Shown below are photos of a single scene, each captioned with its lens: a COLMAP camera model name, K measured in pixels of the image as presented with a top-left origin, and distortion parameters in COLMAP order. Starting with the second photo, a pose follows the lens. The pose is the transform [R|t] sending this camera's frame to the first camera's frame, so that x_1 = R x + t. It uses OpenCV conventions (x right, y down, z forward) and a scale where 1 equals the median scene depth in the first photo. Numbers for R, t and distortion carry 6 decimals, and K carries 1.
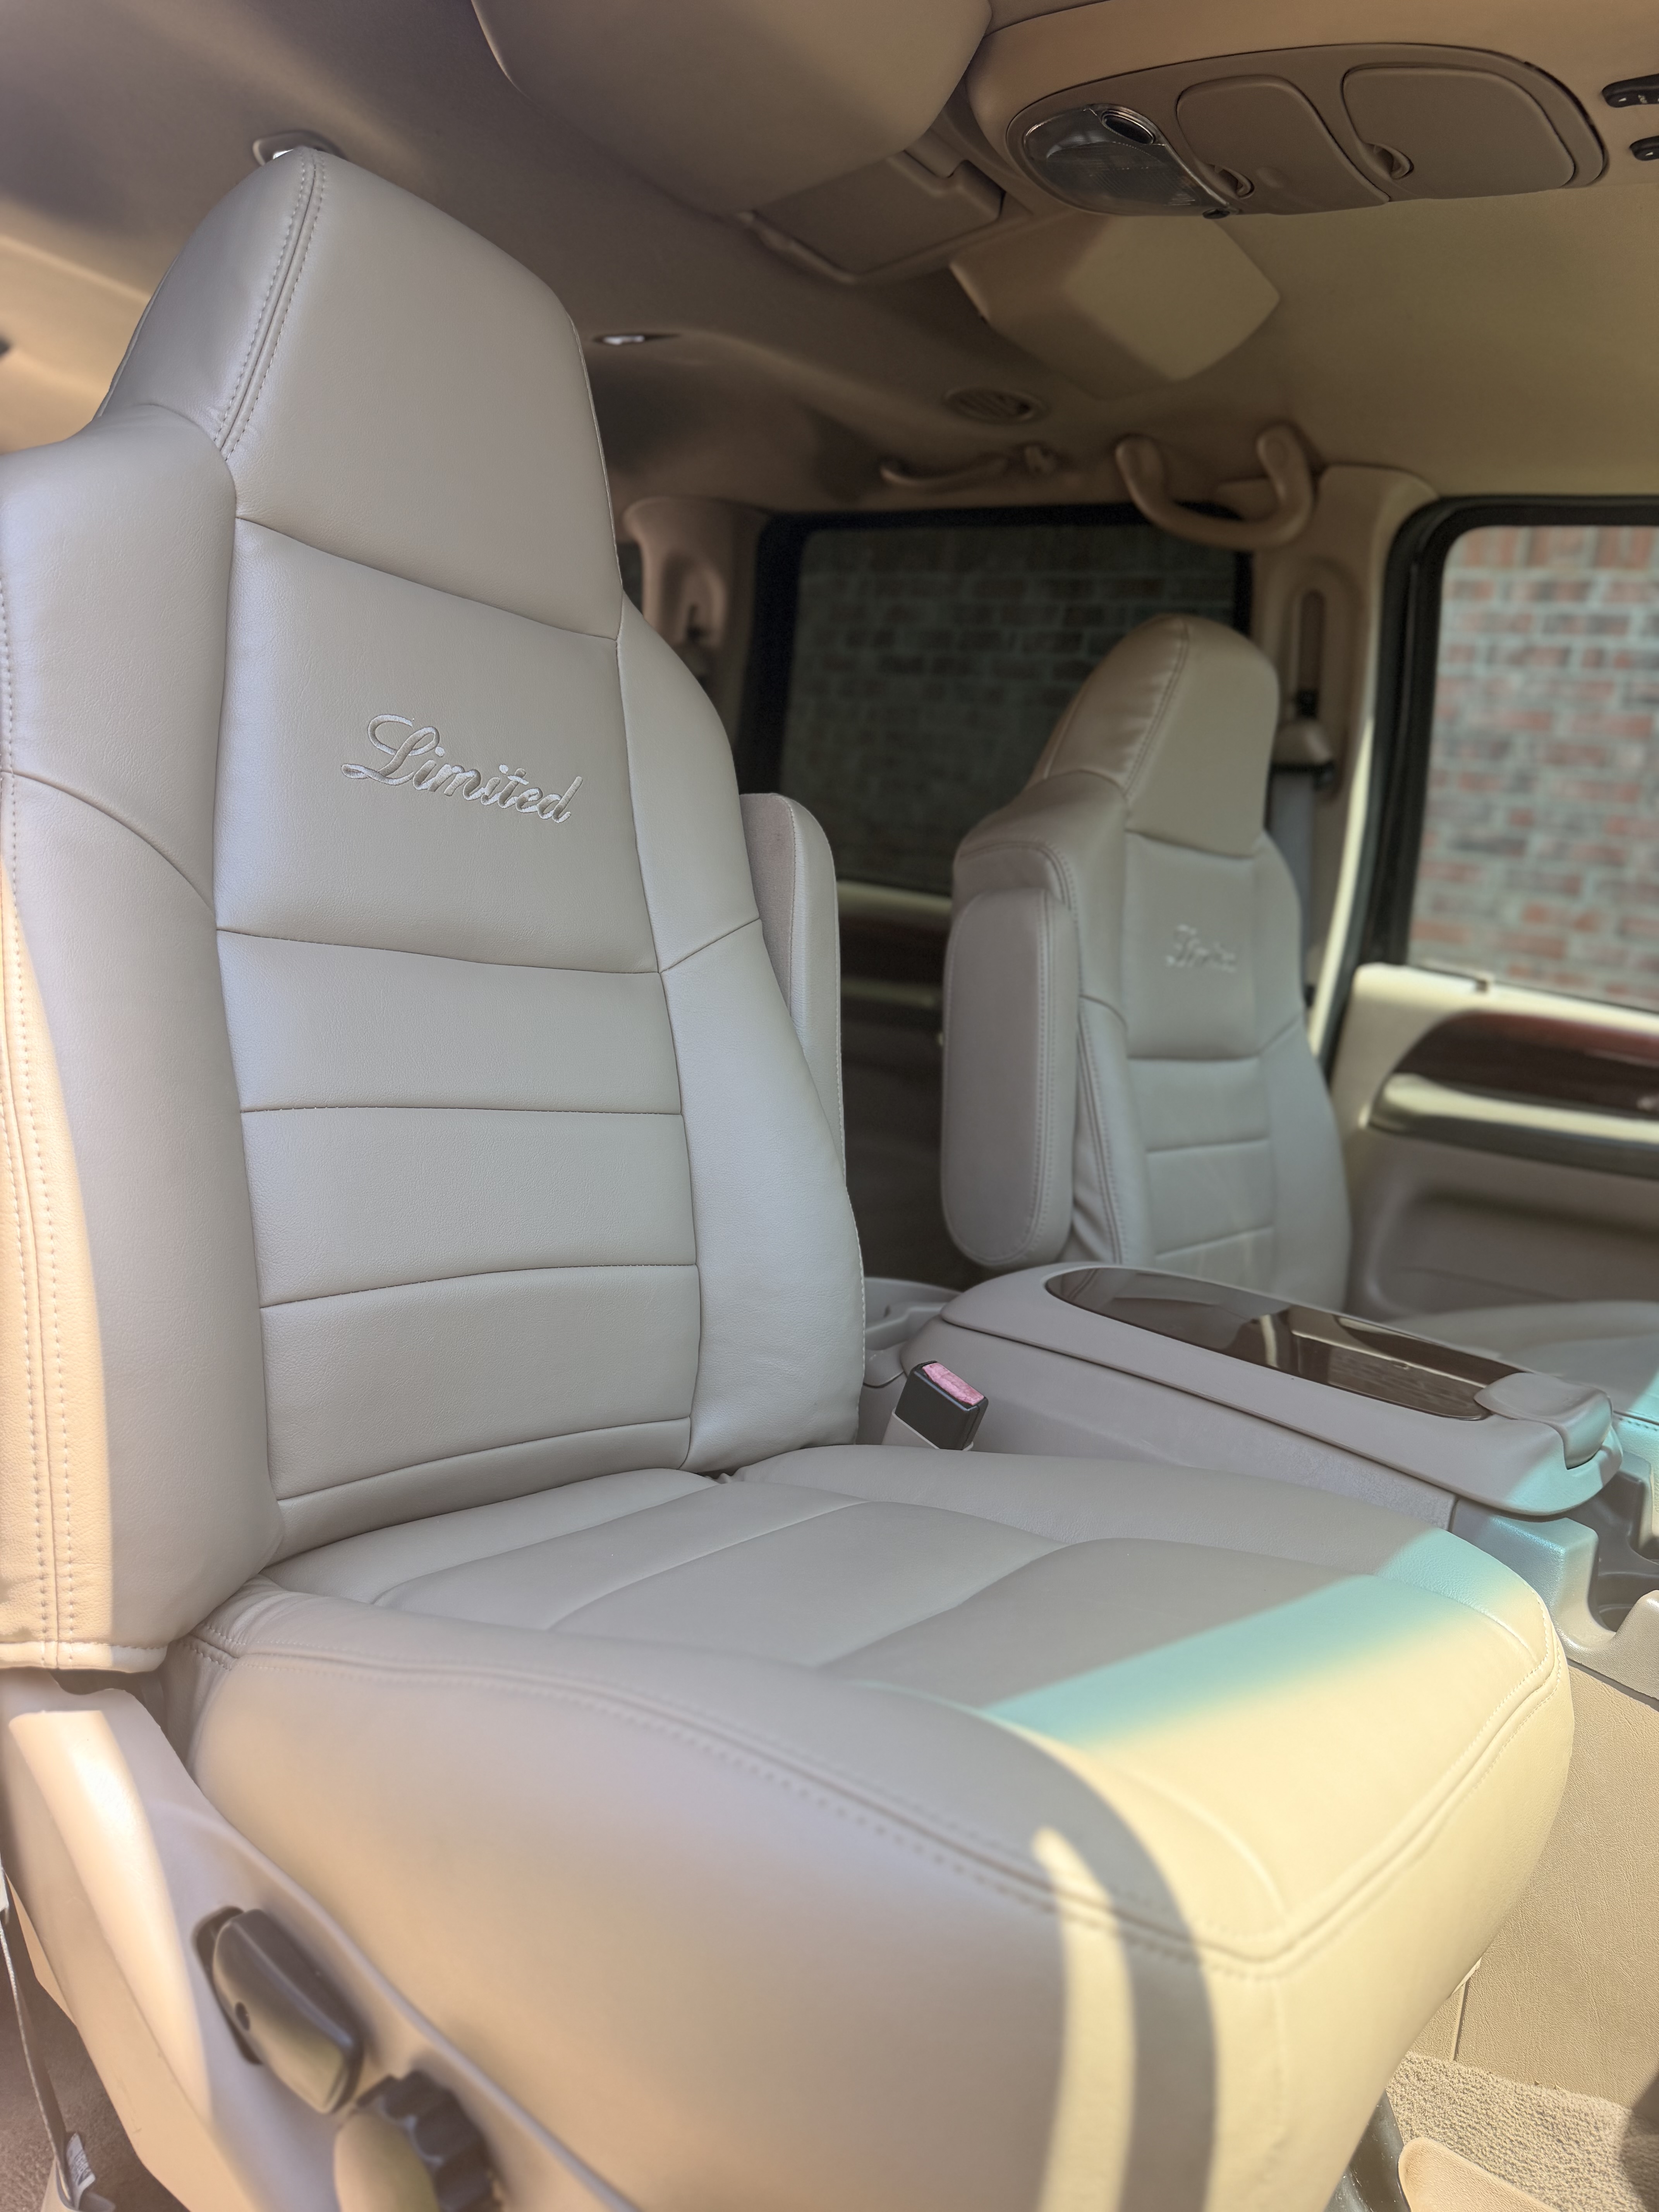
lens RADIAL K [[1561.8, 0, 832.5], [0, 1561.8, 1123.4], [0, 0, 1]] dist [0.004816, -0.057138]
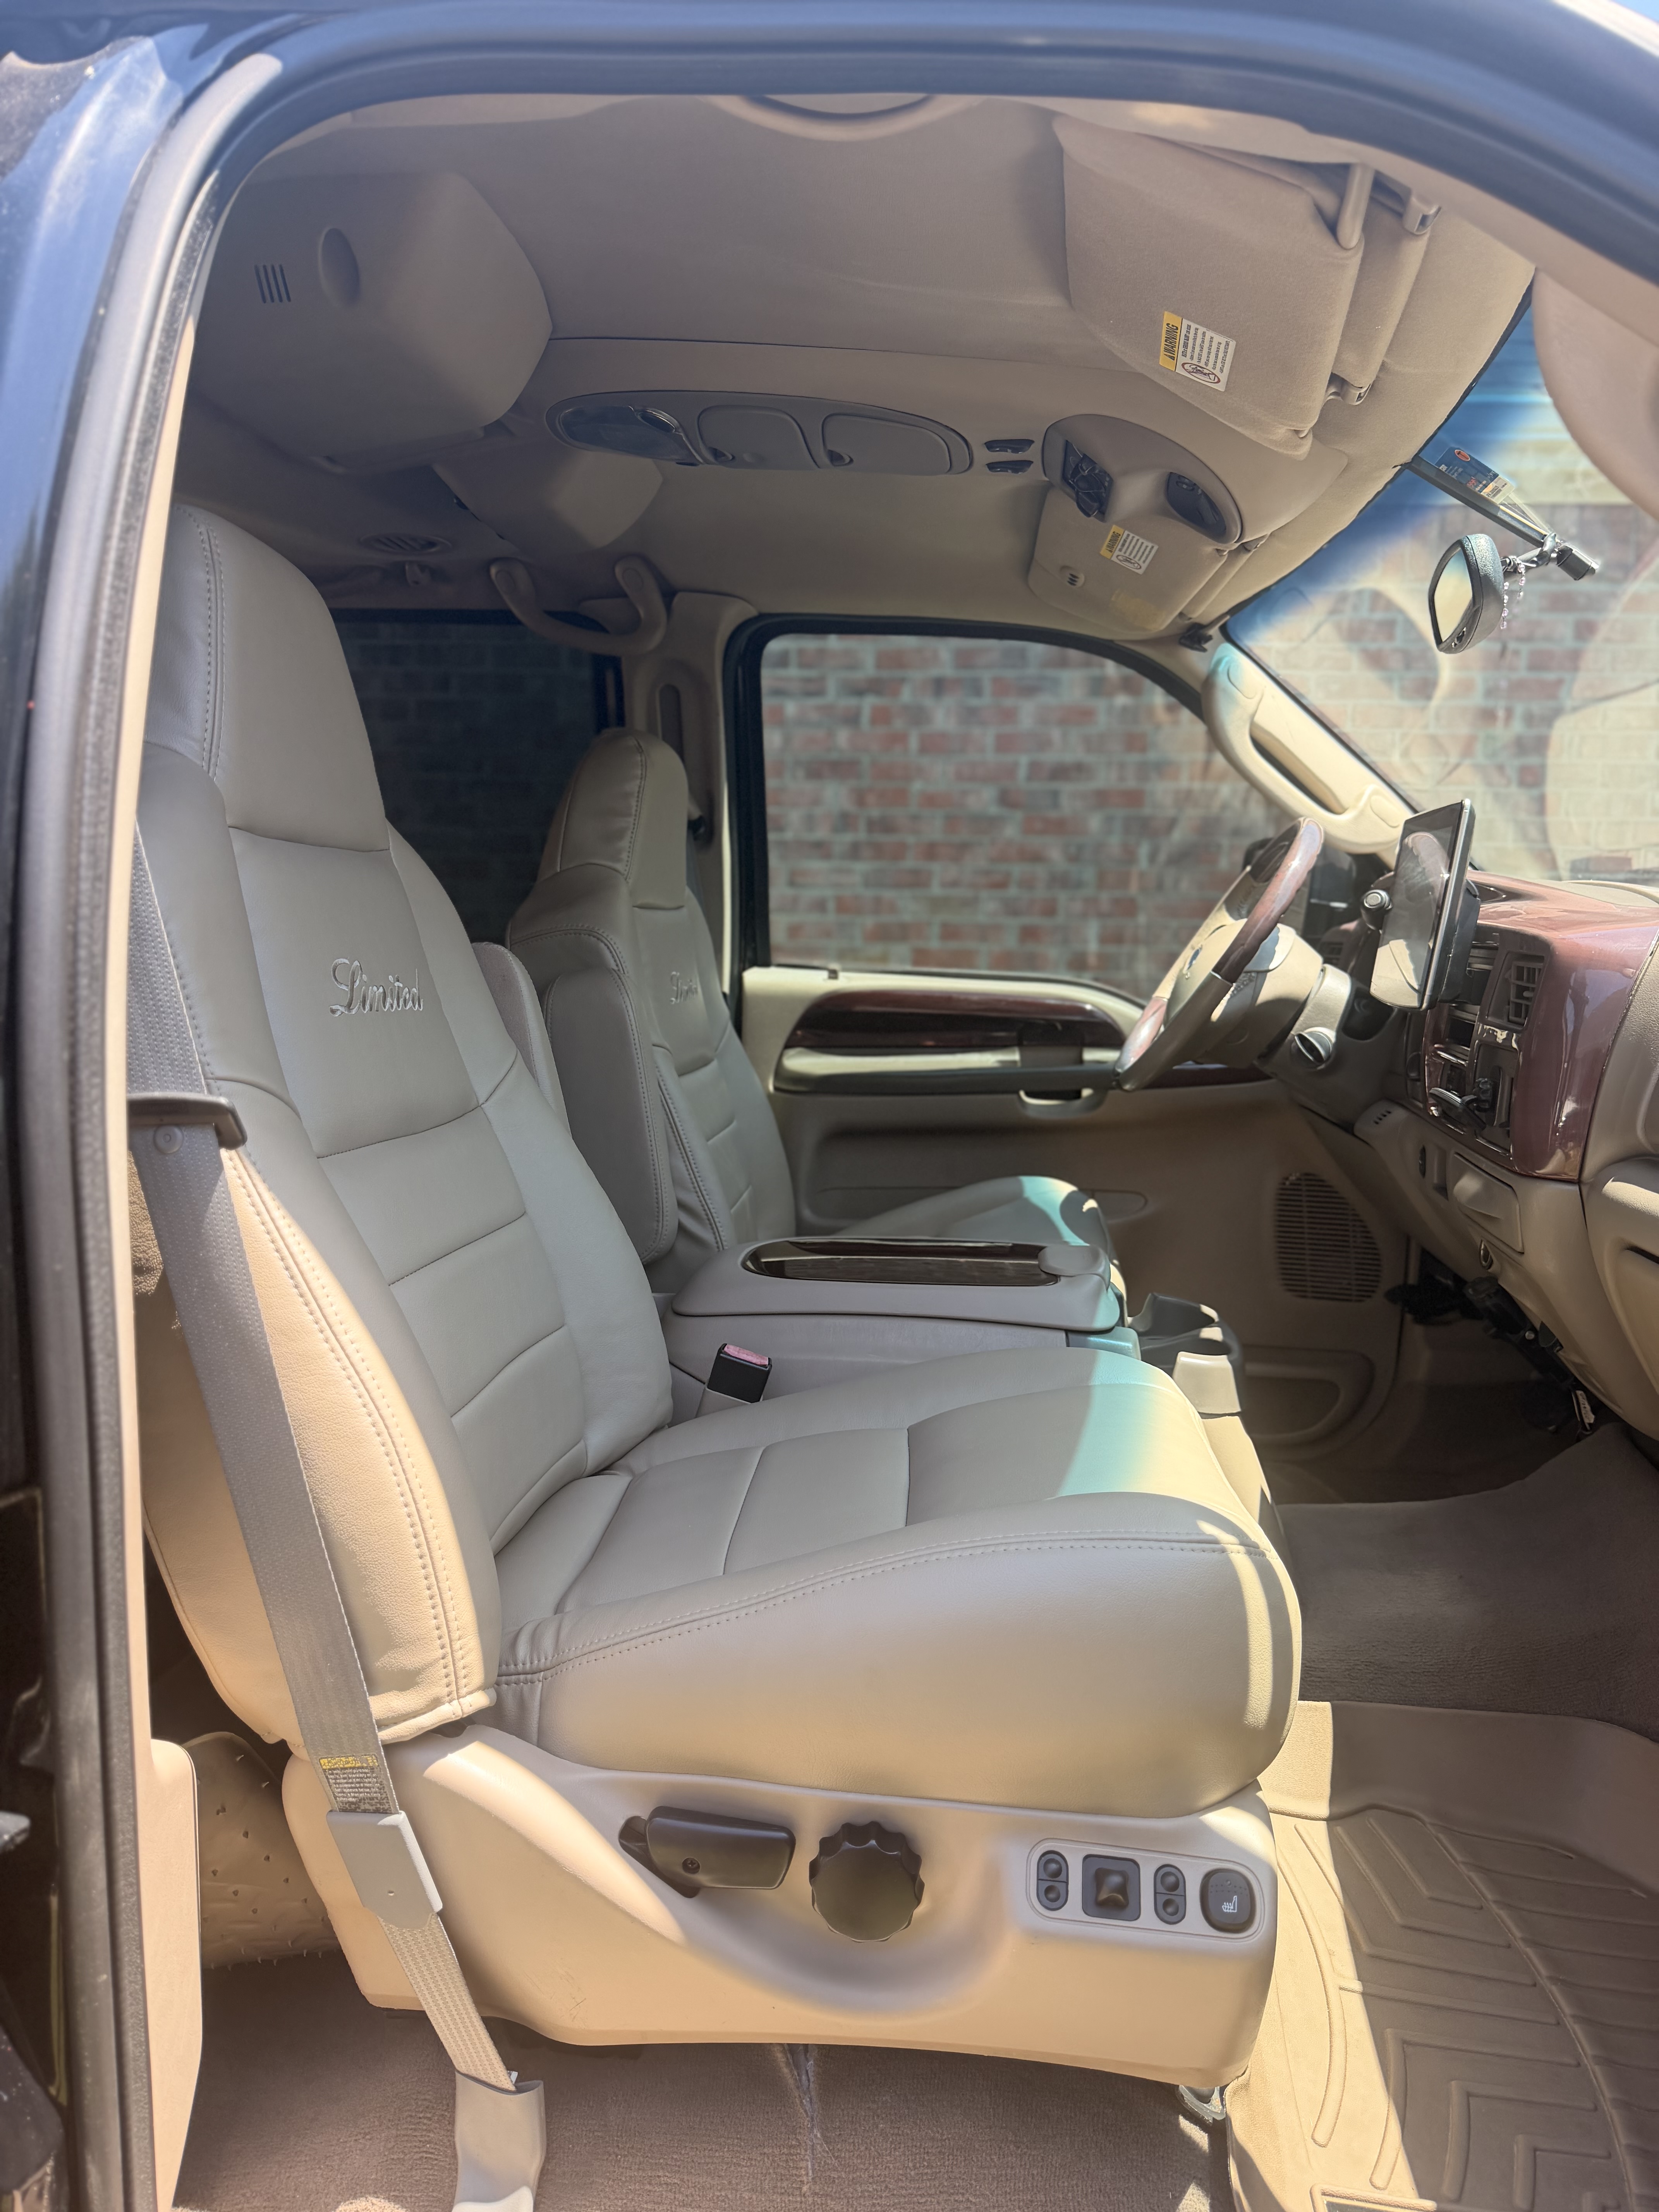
lens RADIAL K [[1544.9, 0, 829.5], [0, 1544.9, 1106.0], [0, 0, 1]] dist [0.003161, -0.057716]
pose [[0.836697, -0.191652, 0.513038, -0.338774], [0.177809, 0.981086, 0.076514, -0.093769], [-0.517999, 0.027204, 0.854949, -0.145663]]
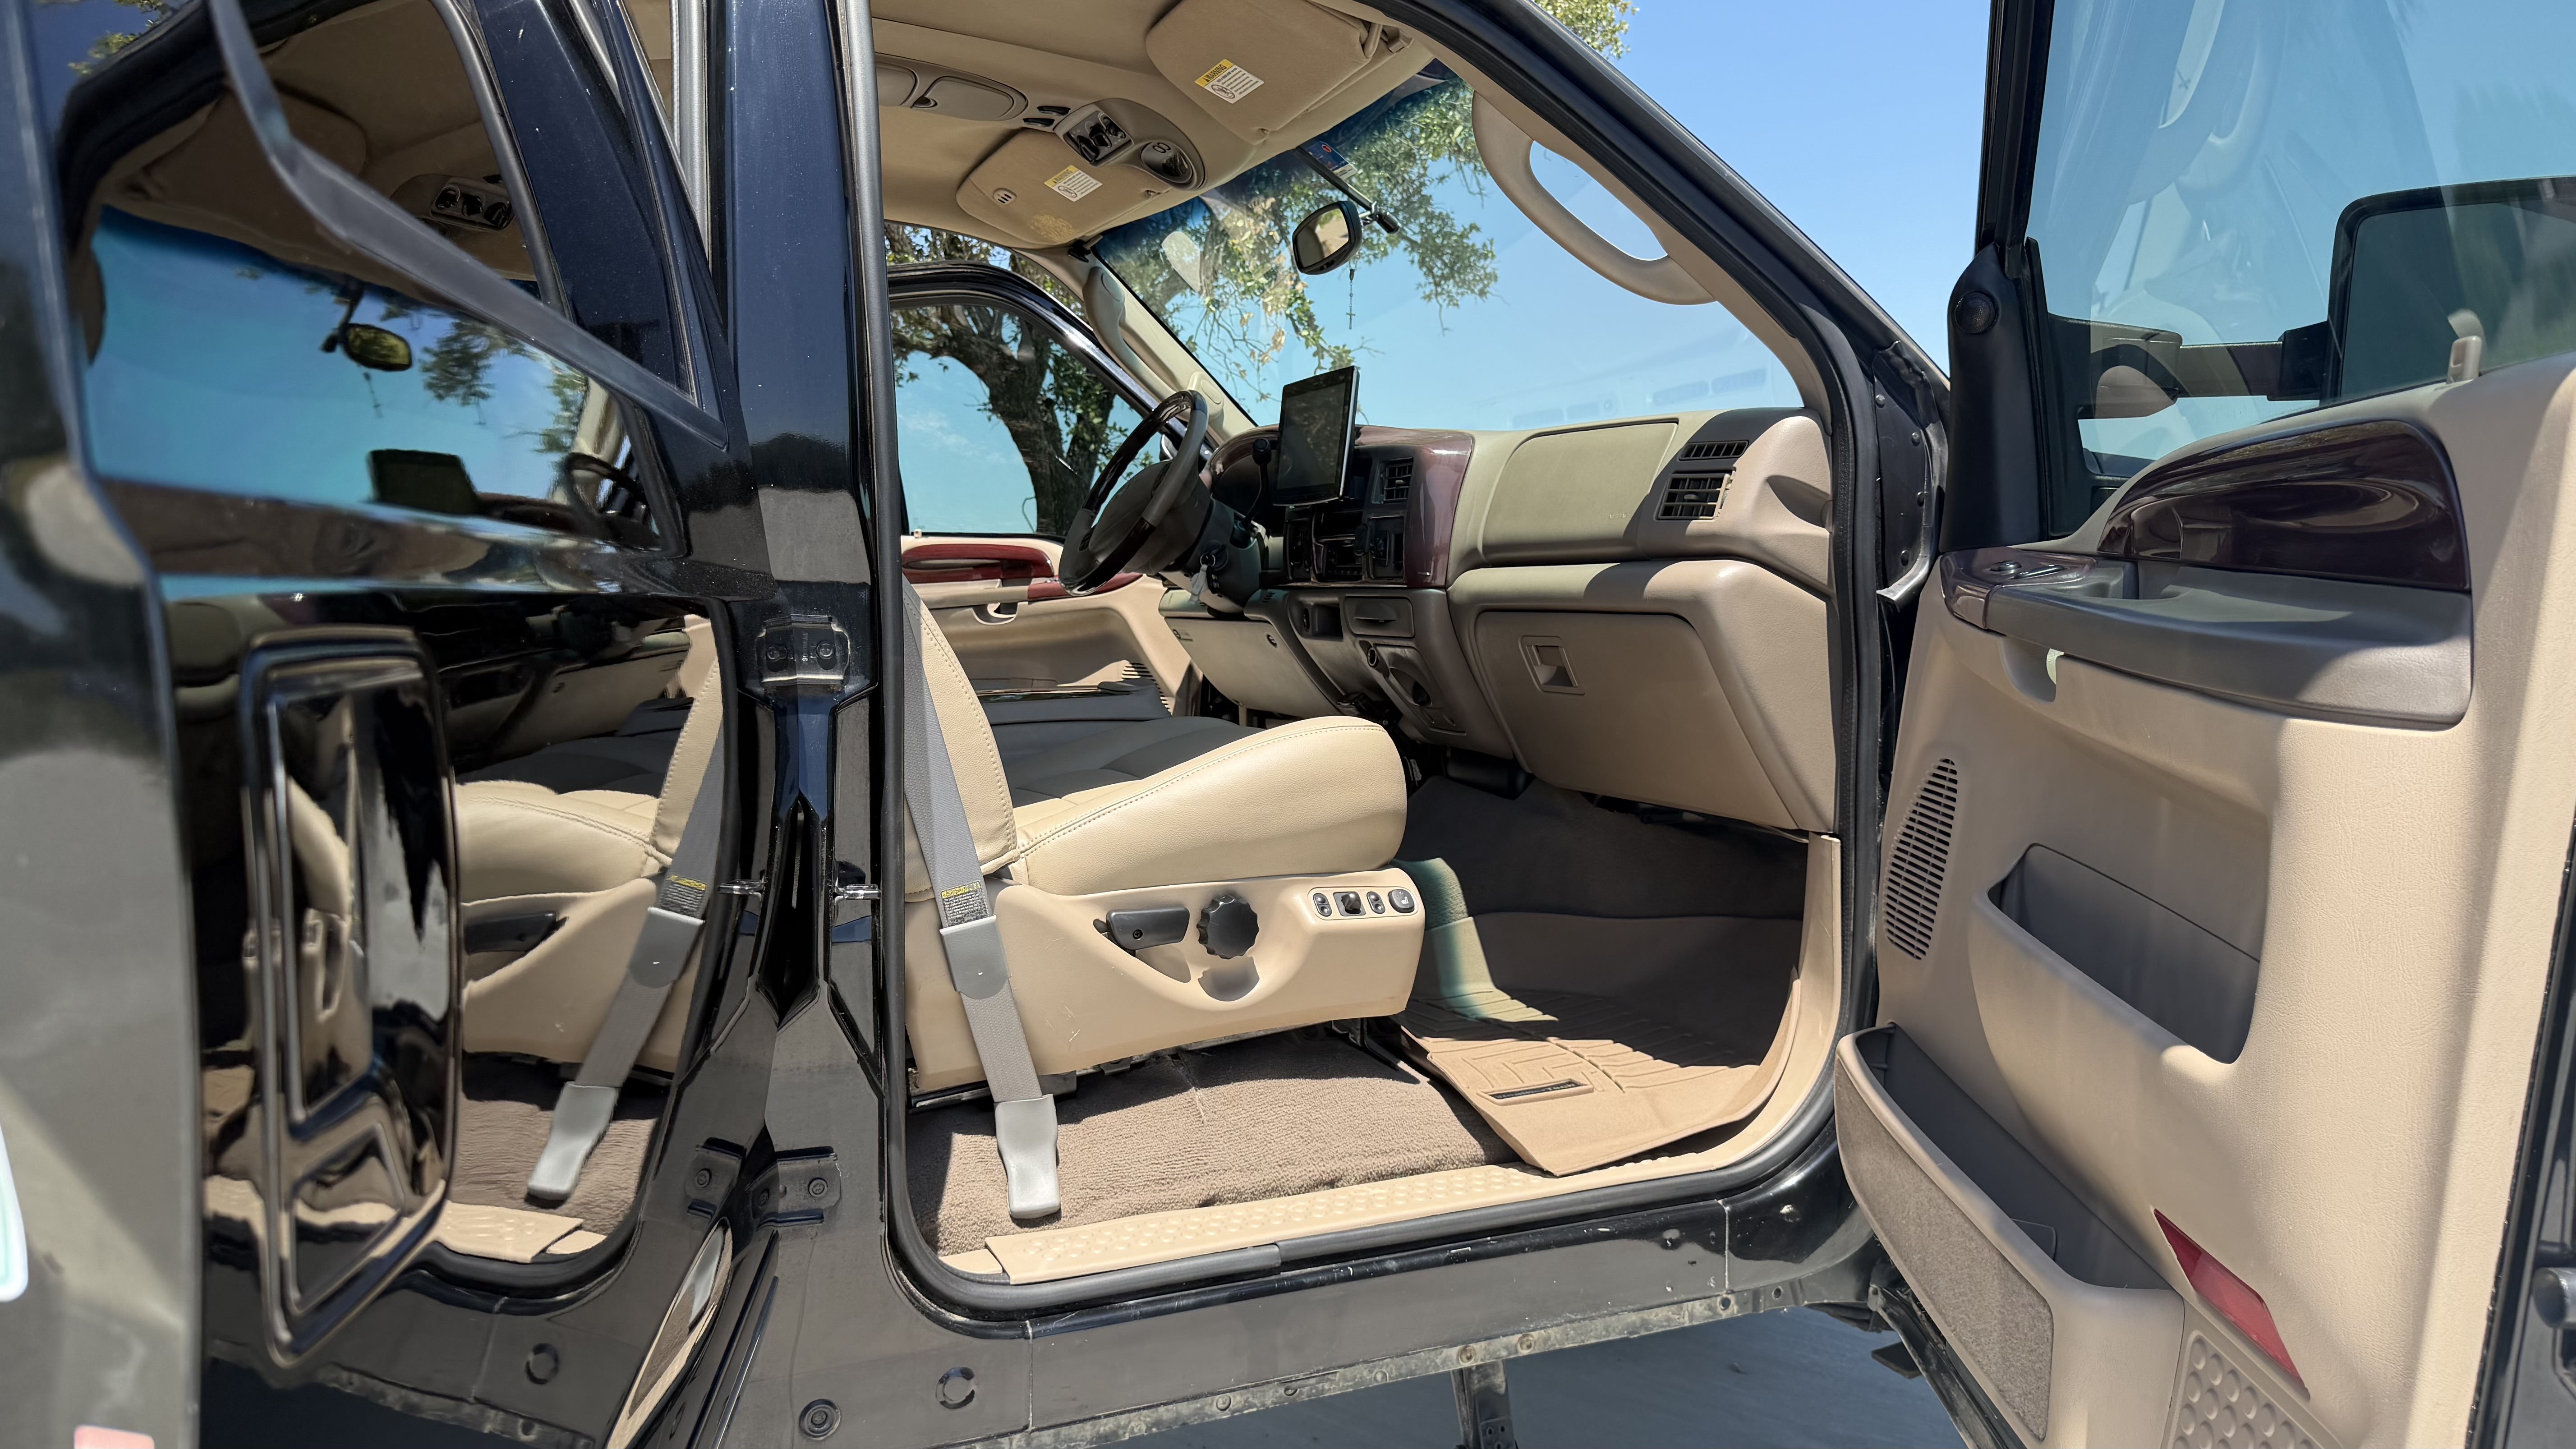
lens RADIAL K [[1804.5, 0, 1270.7], [0, 1804.5, 721.4], [0, 0, 1]] dist [0.072365, -0.095685]
pose [[0.449387, -0.221881, 0.865344, -1.079406], [0.204932, 0.968437, 0.141890, -0.067660], [-0.869513, 0.113574, 0.480674, -0.279115]]
